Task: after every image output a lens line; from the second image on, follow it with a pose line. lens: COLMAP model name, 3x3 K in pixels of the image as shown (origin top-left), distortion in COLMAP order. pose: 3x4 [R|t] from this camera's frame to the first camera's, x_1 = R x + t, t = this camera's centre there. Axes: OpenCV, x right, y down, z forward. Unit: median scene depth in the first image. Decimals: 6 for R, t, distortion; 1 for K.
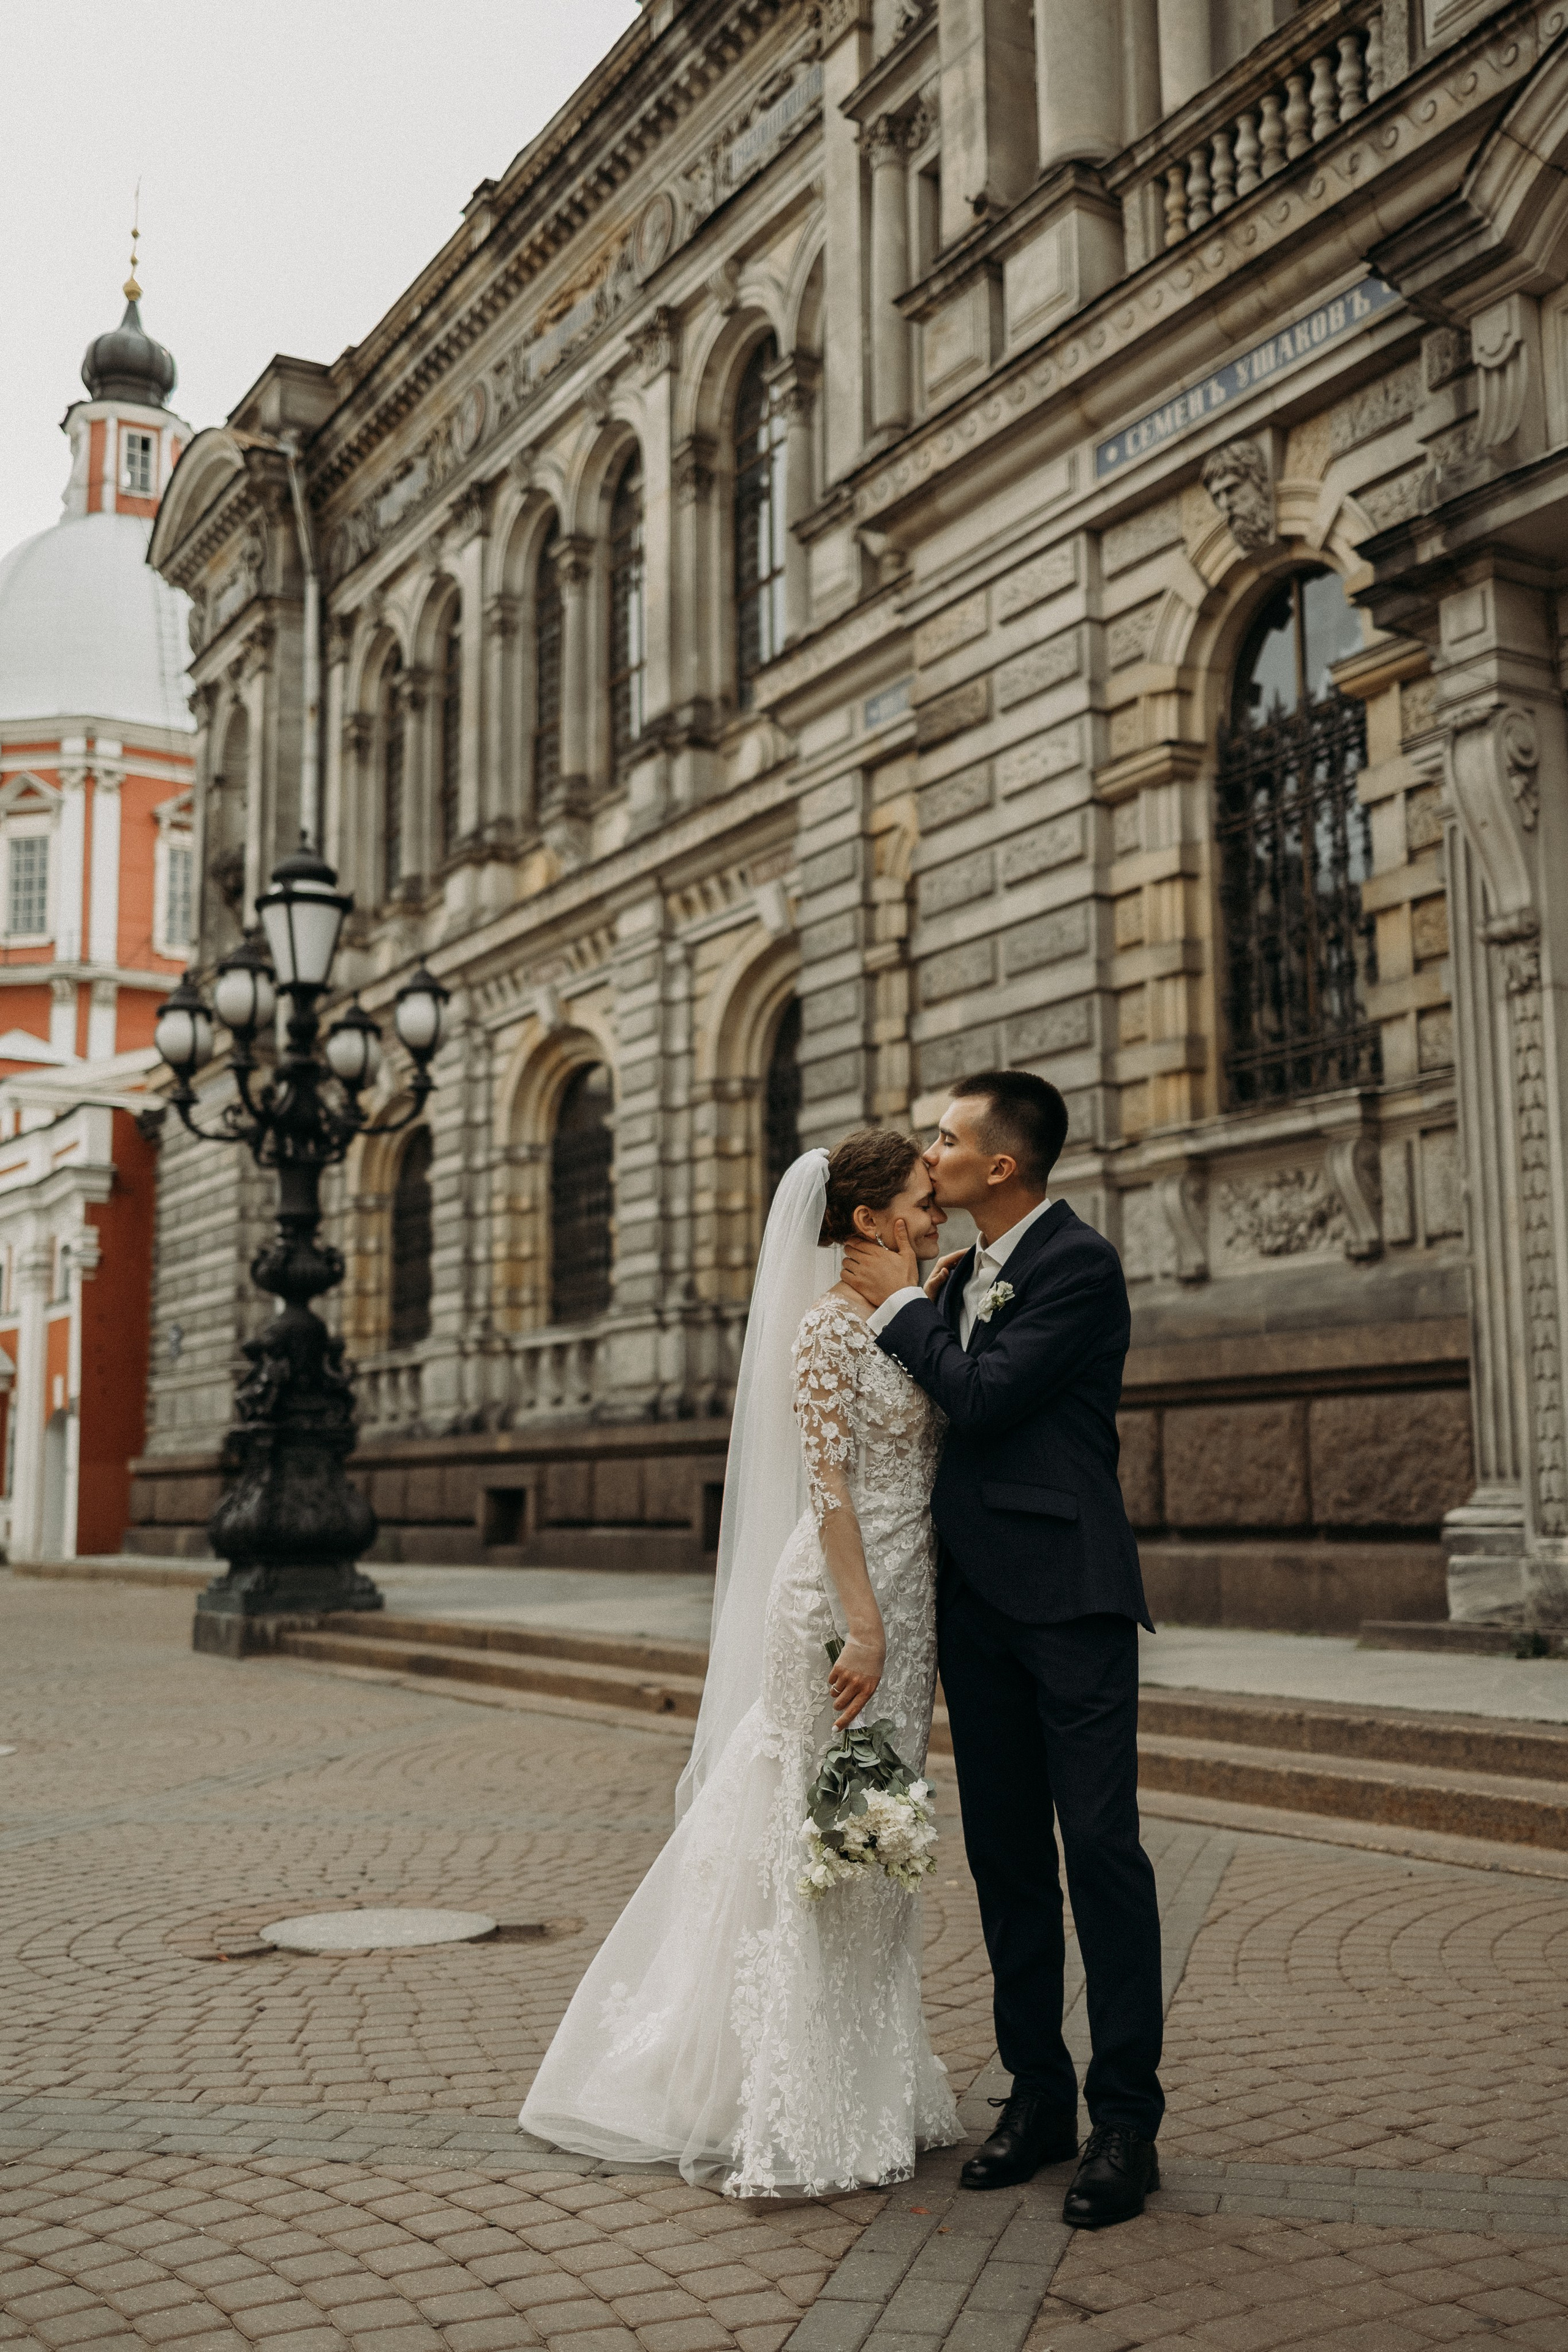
lens RADIAL K [[2257.3, 0, 838.7], [0, 2257.3, 1203.7], [0, 0, 1]] dist [0.012280, -0.007397]
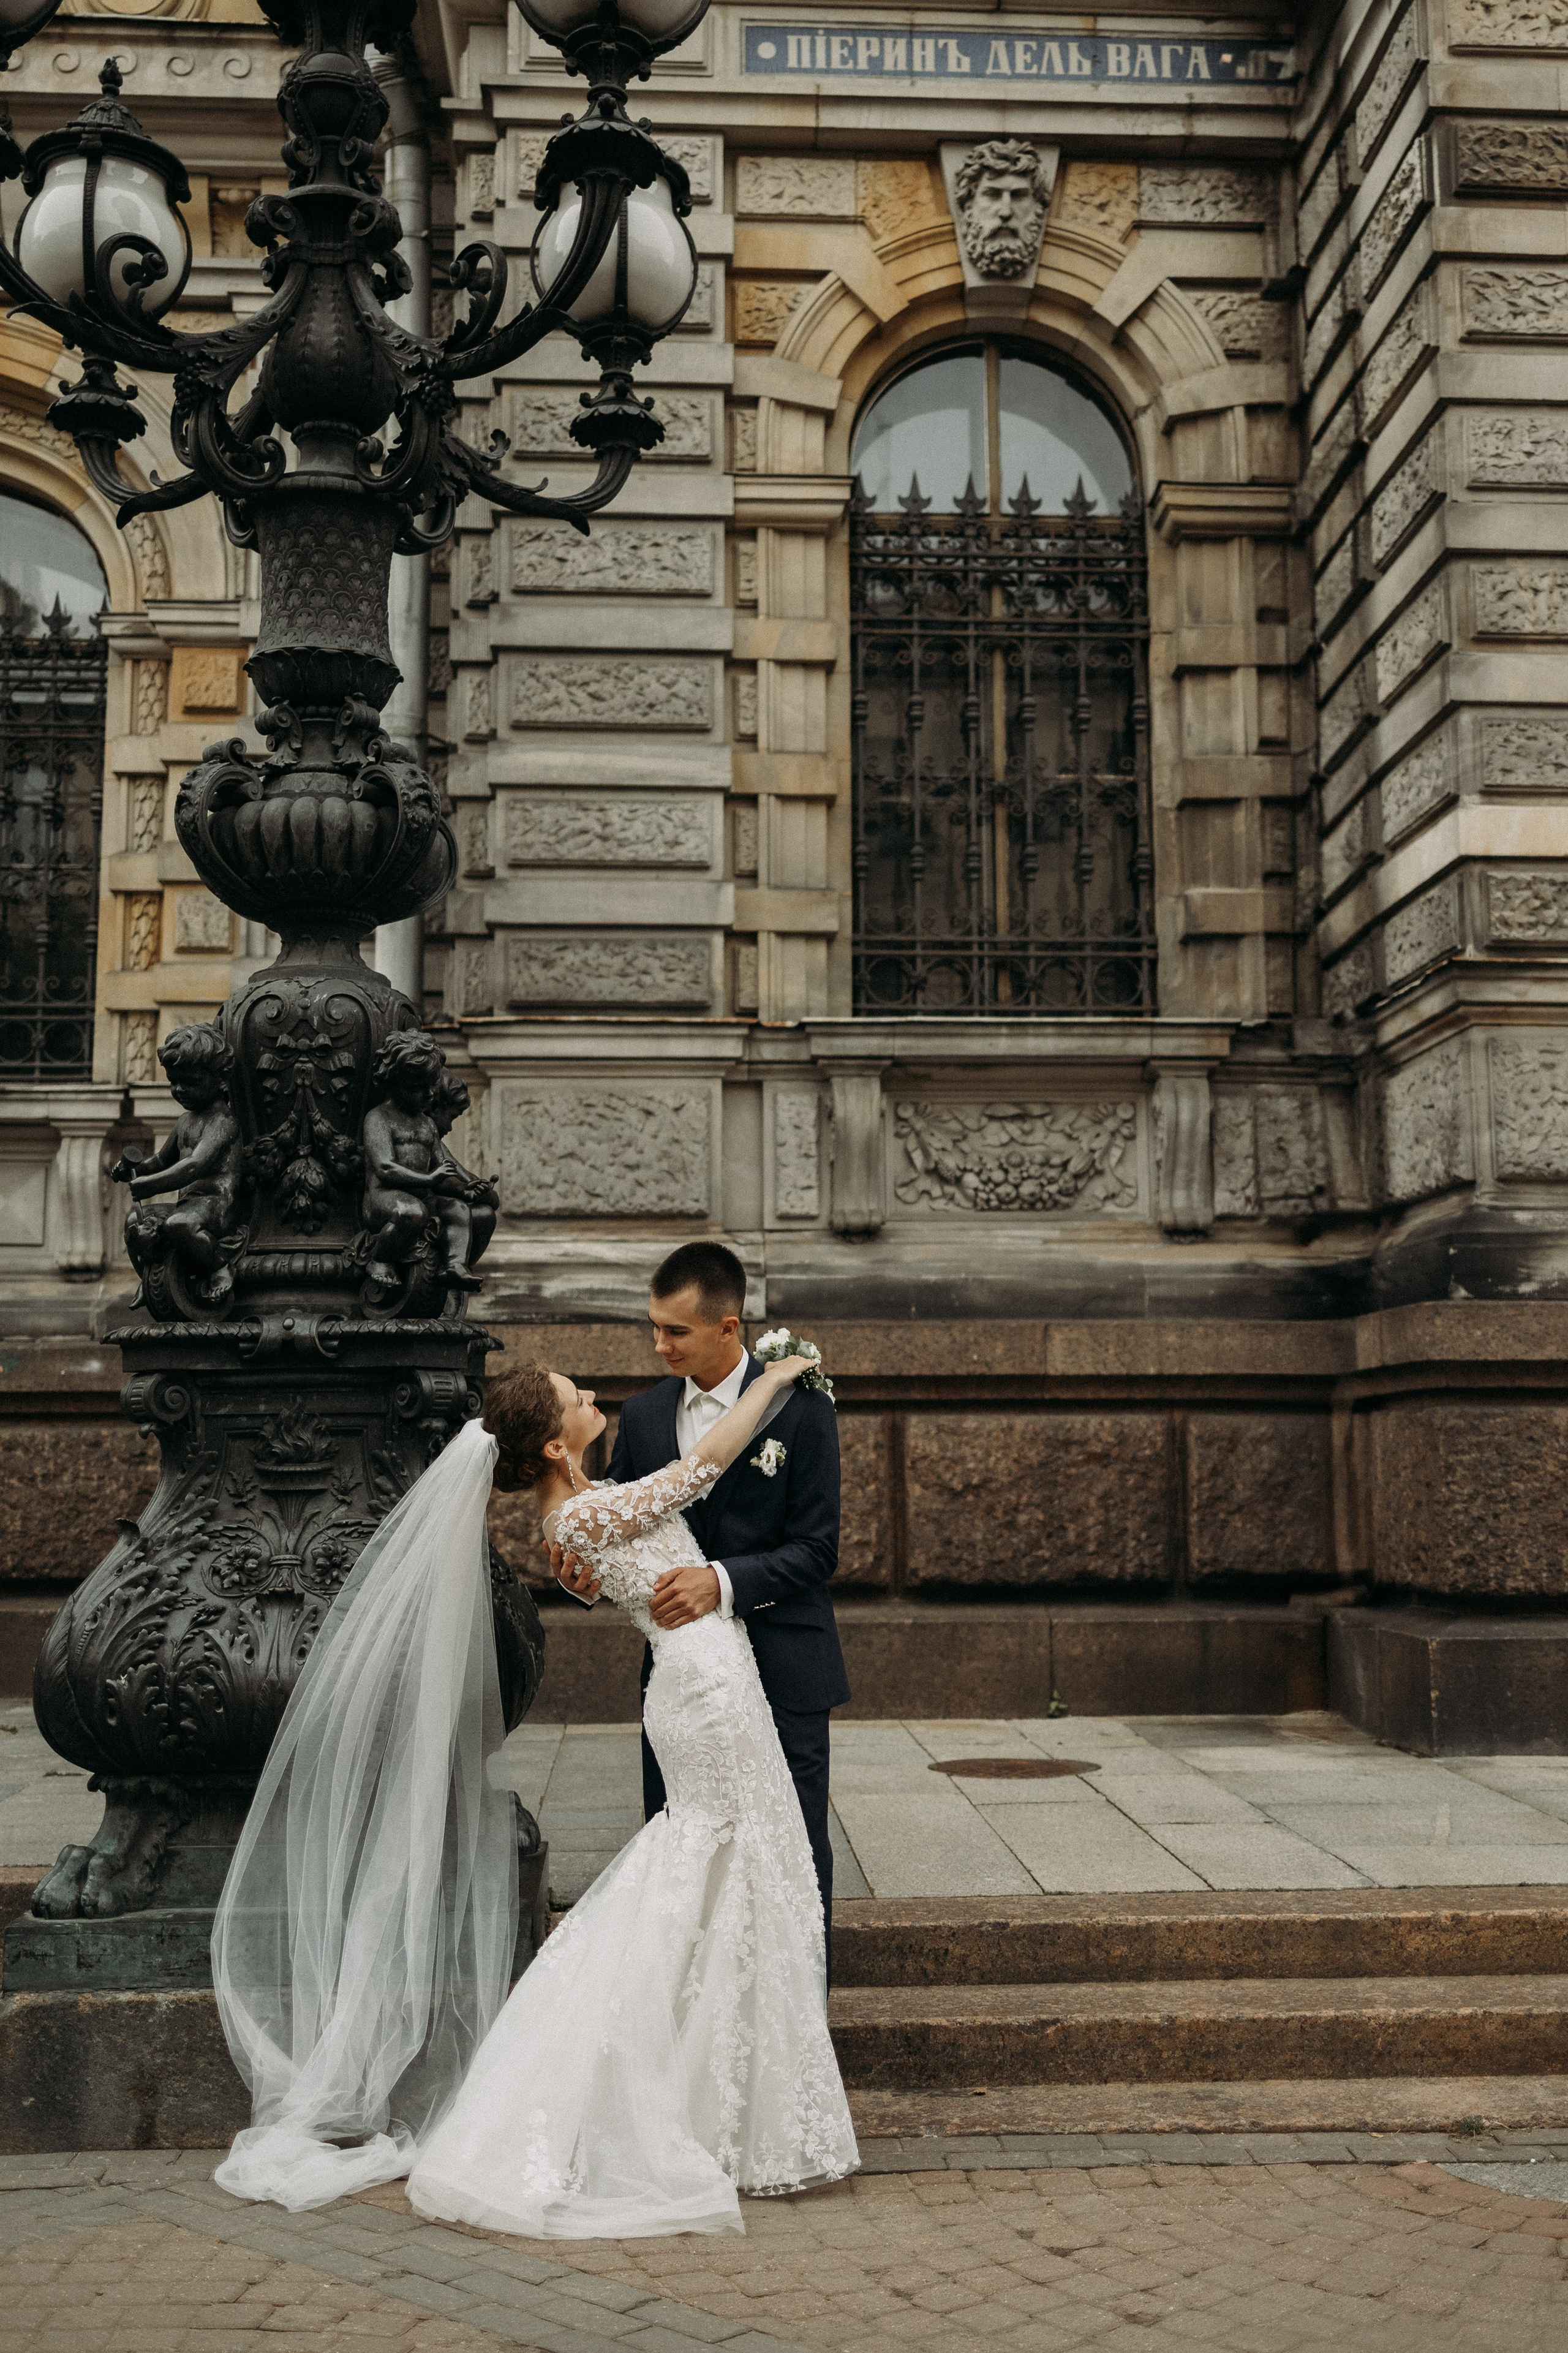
lens RADIAL K [[2474.8, 0, 814.0], [0, 2474.8, 1106.2], [0, 0, 1]] dist [0.036095, -0.005675]
pose [[0.480296, 0.139443, 0.865951, -0.370582], [-0.116158, 0.988698, -0.094783, 0.068285], [-0.869381, -0.055063, 0.491065, 0.564415]]
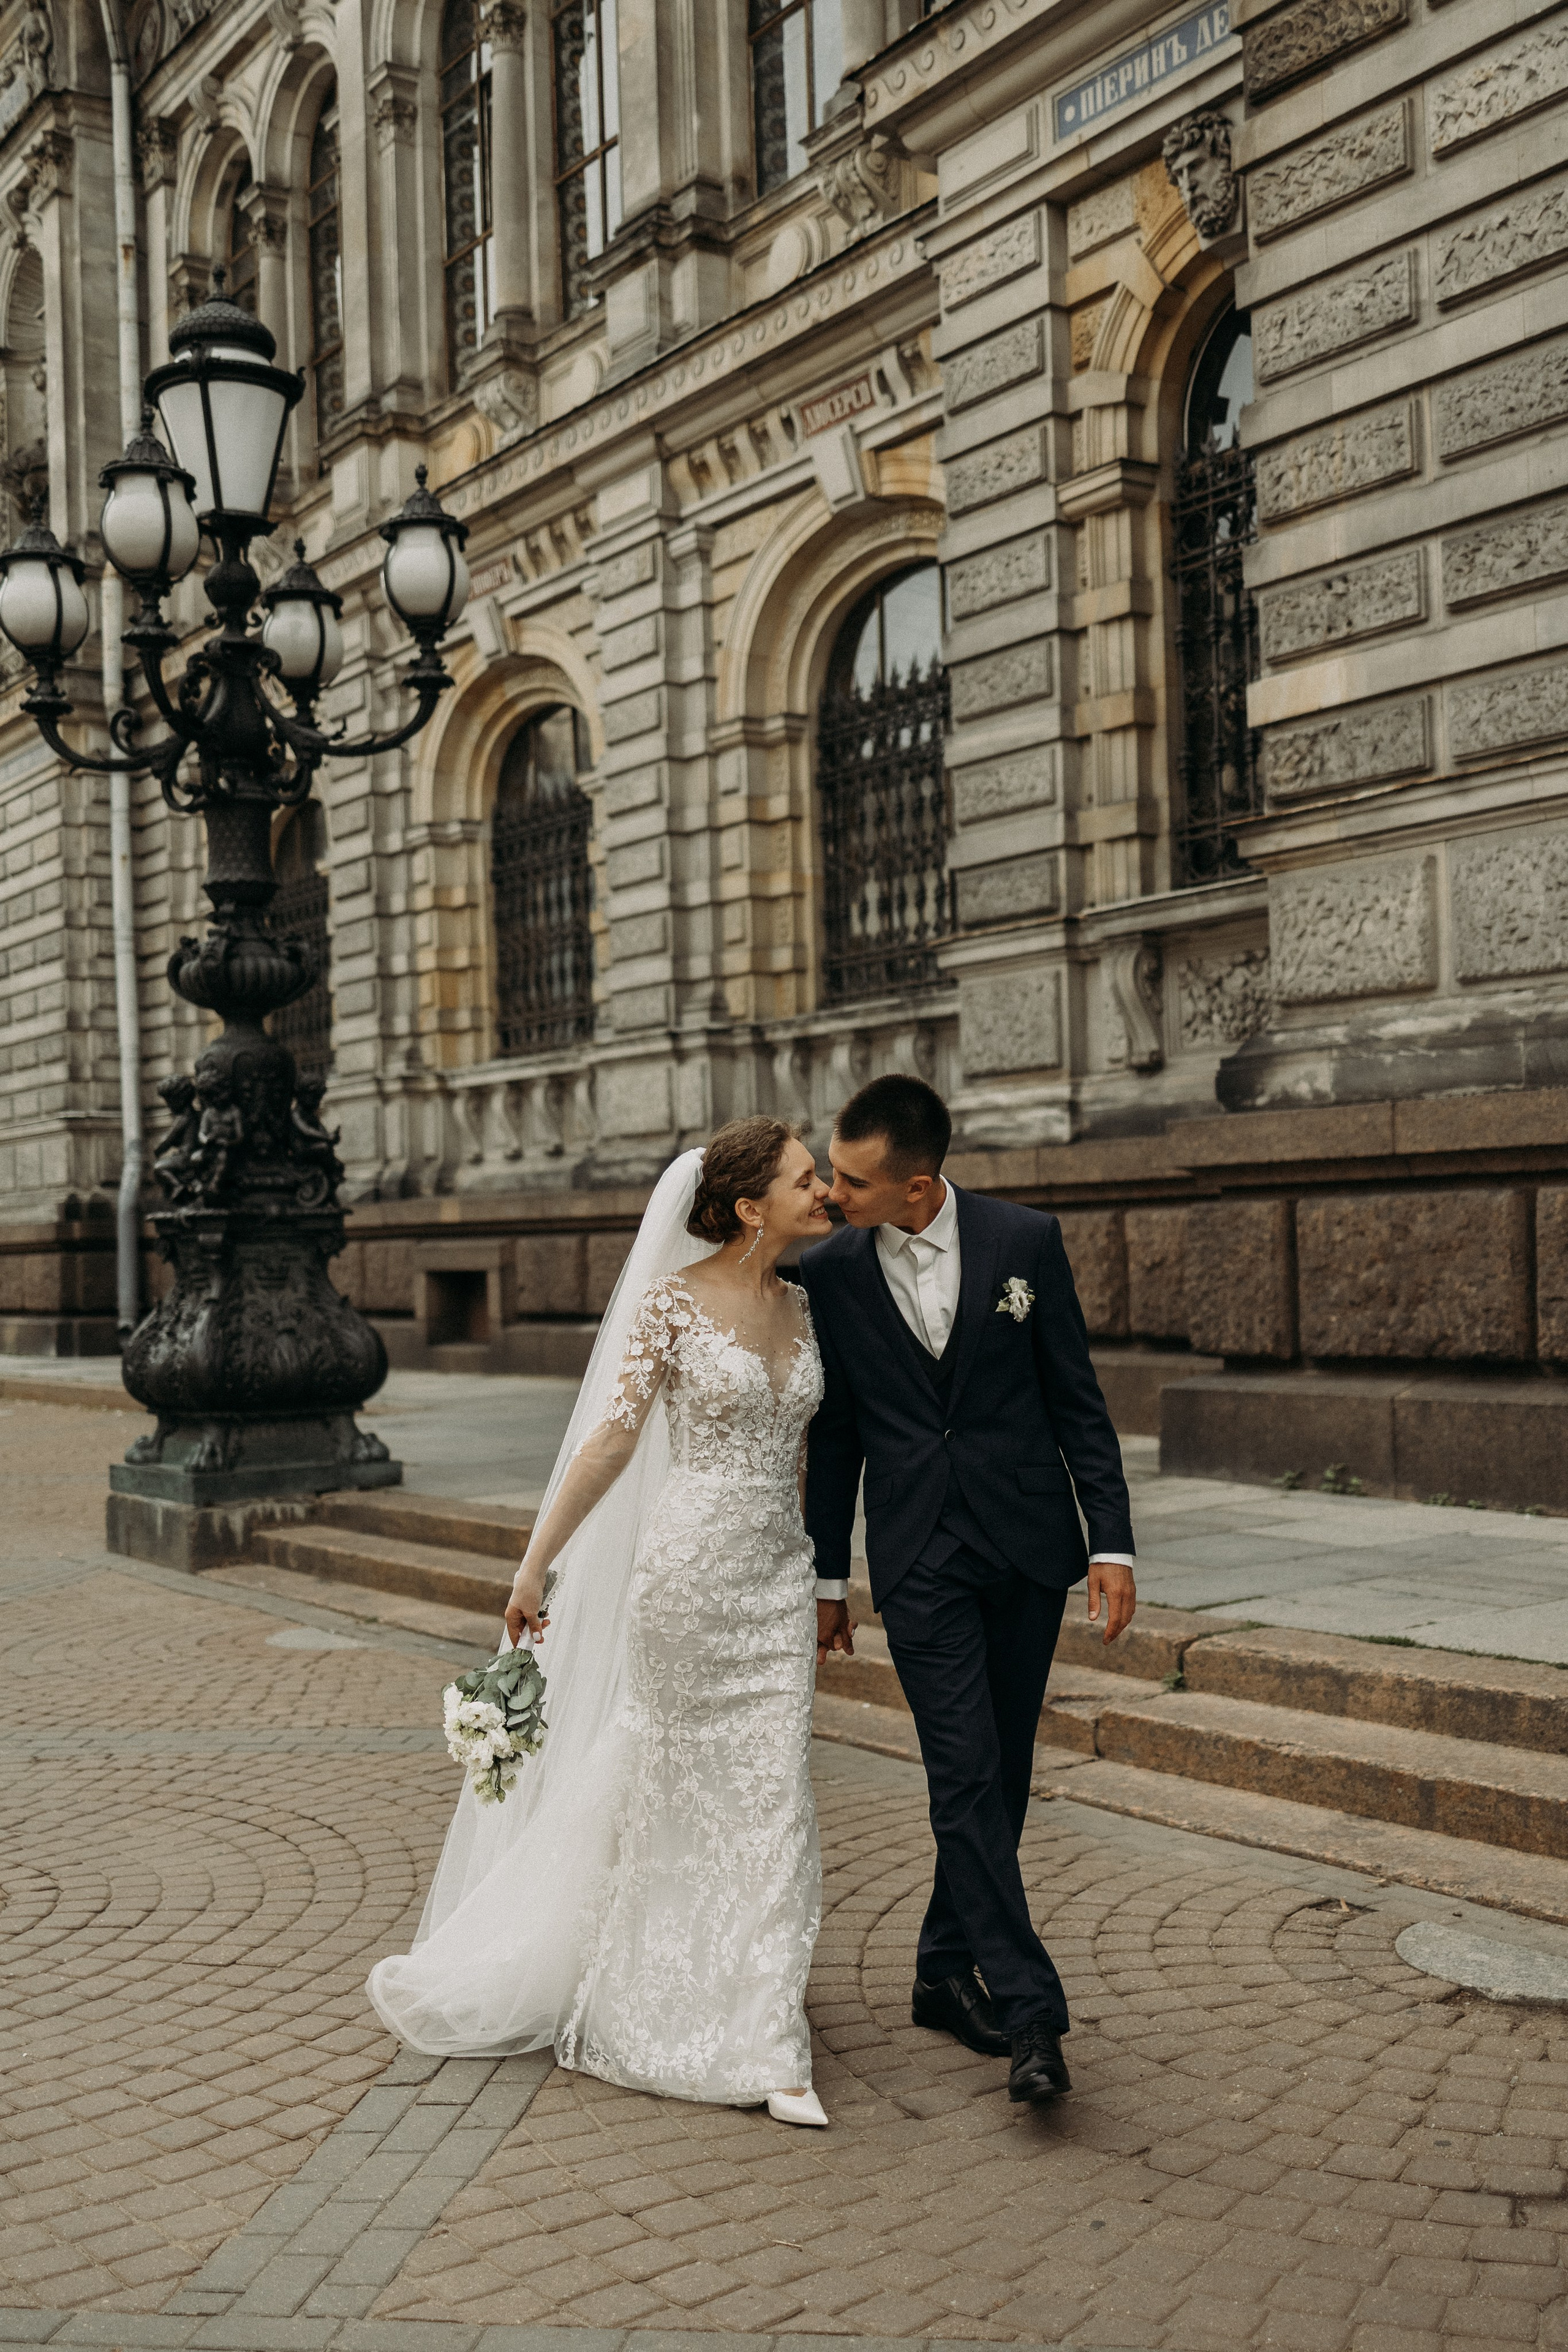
lens RADIAL K [[2408.0, 0, 807.0], [0, 2408.0, 1238.1], [0, 0, 1]] dist [0.028359, -0.019319]
pose [[0.998293, -0.015009, 0.056443, -0.087066], [0.007754, 0.991920, 0.126624, 0.014783], [-0.057888, -0.125970, 0.990344, 0.216739]]
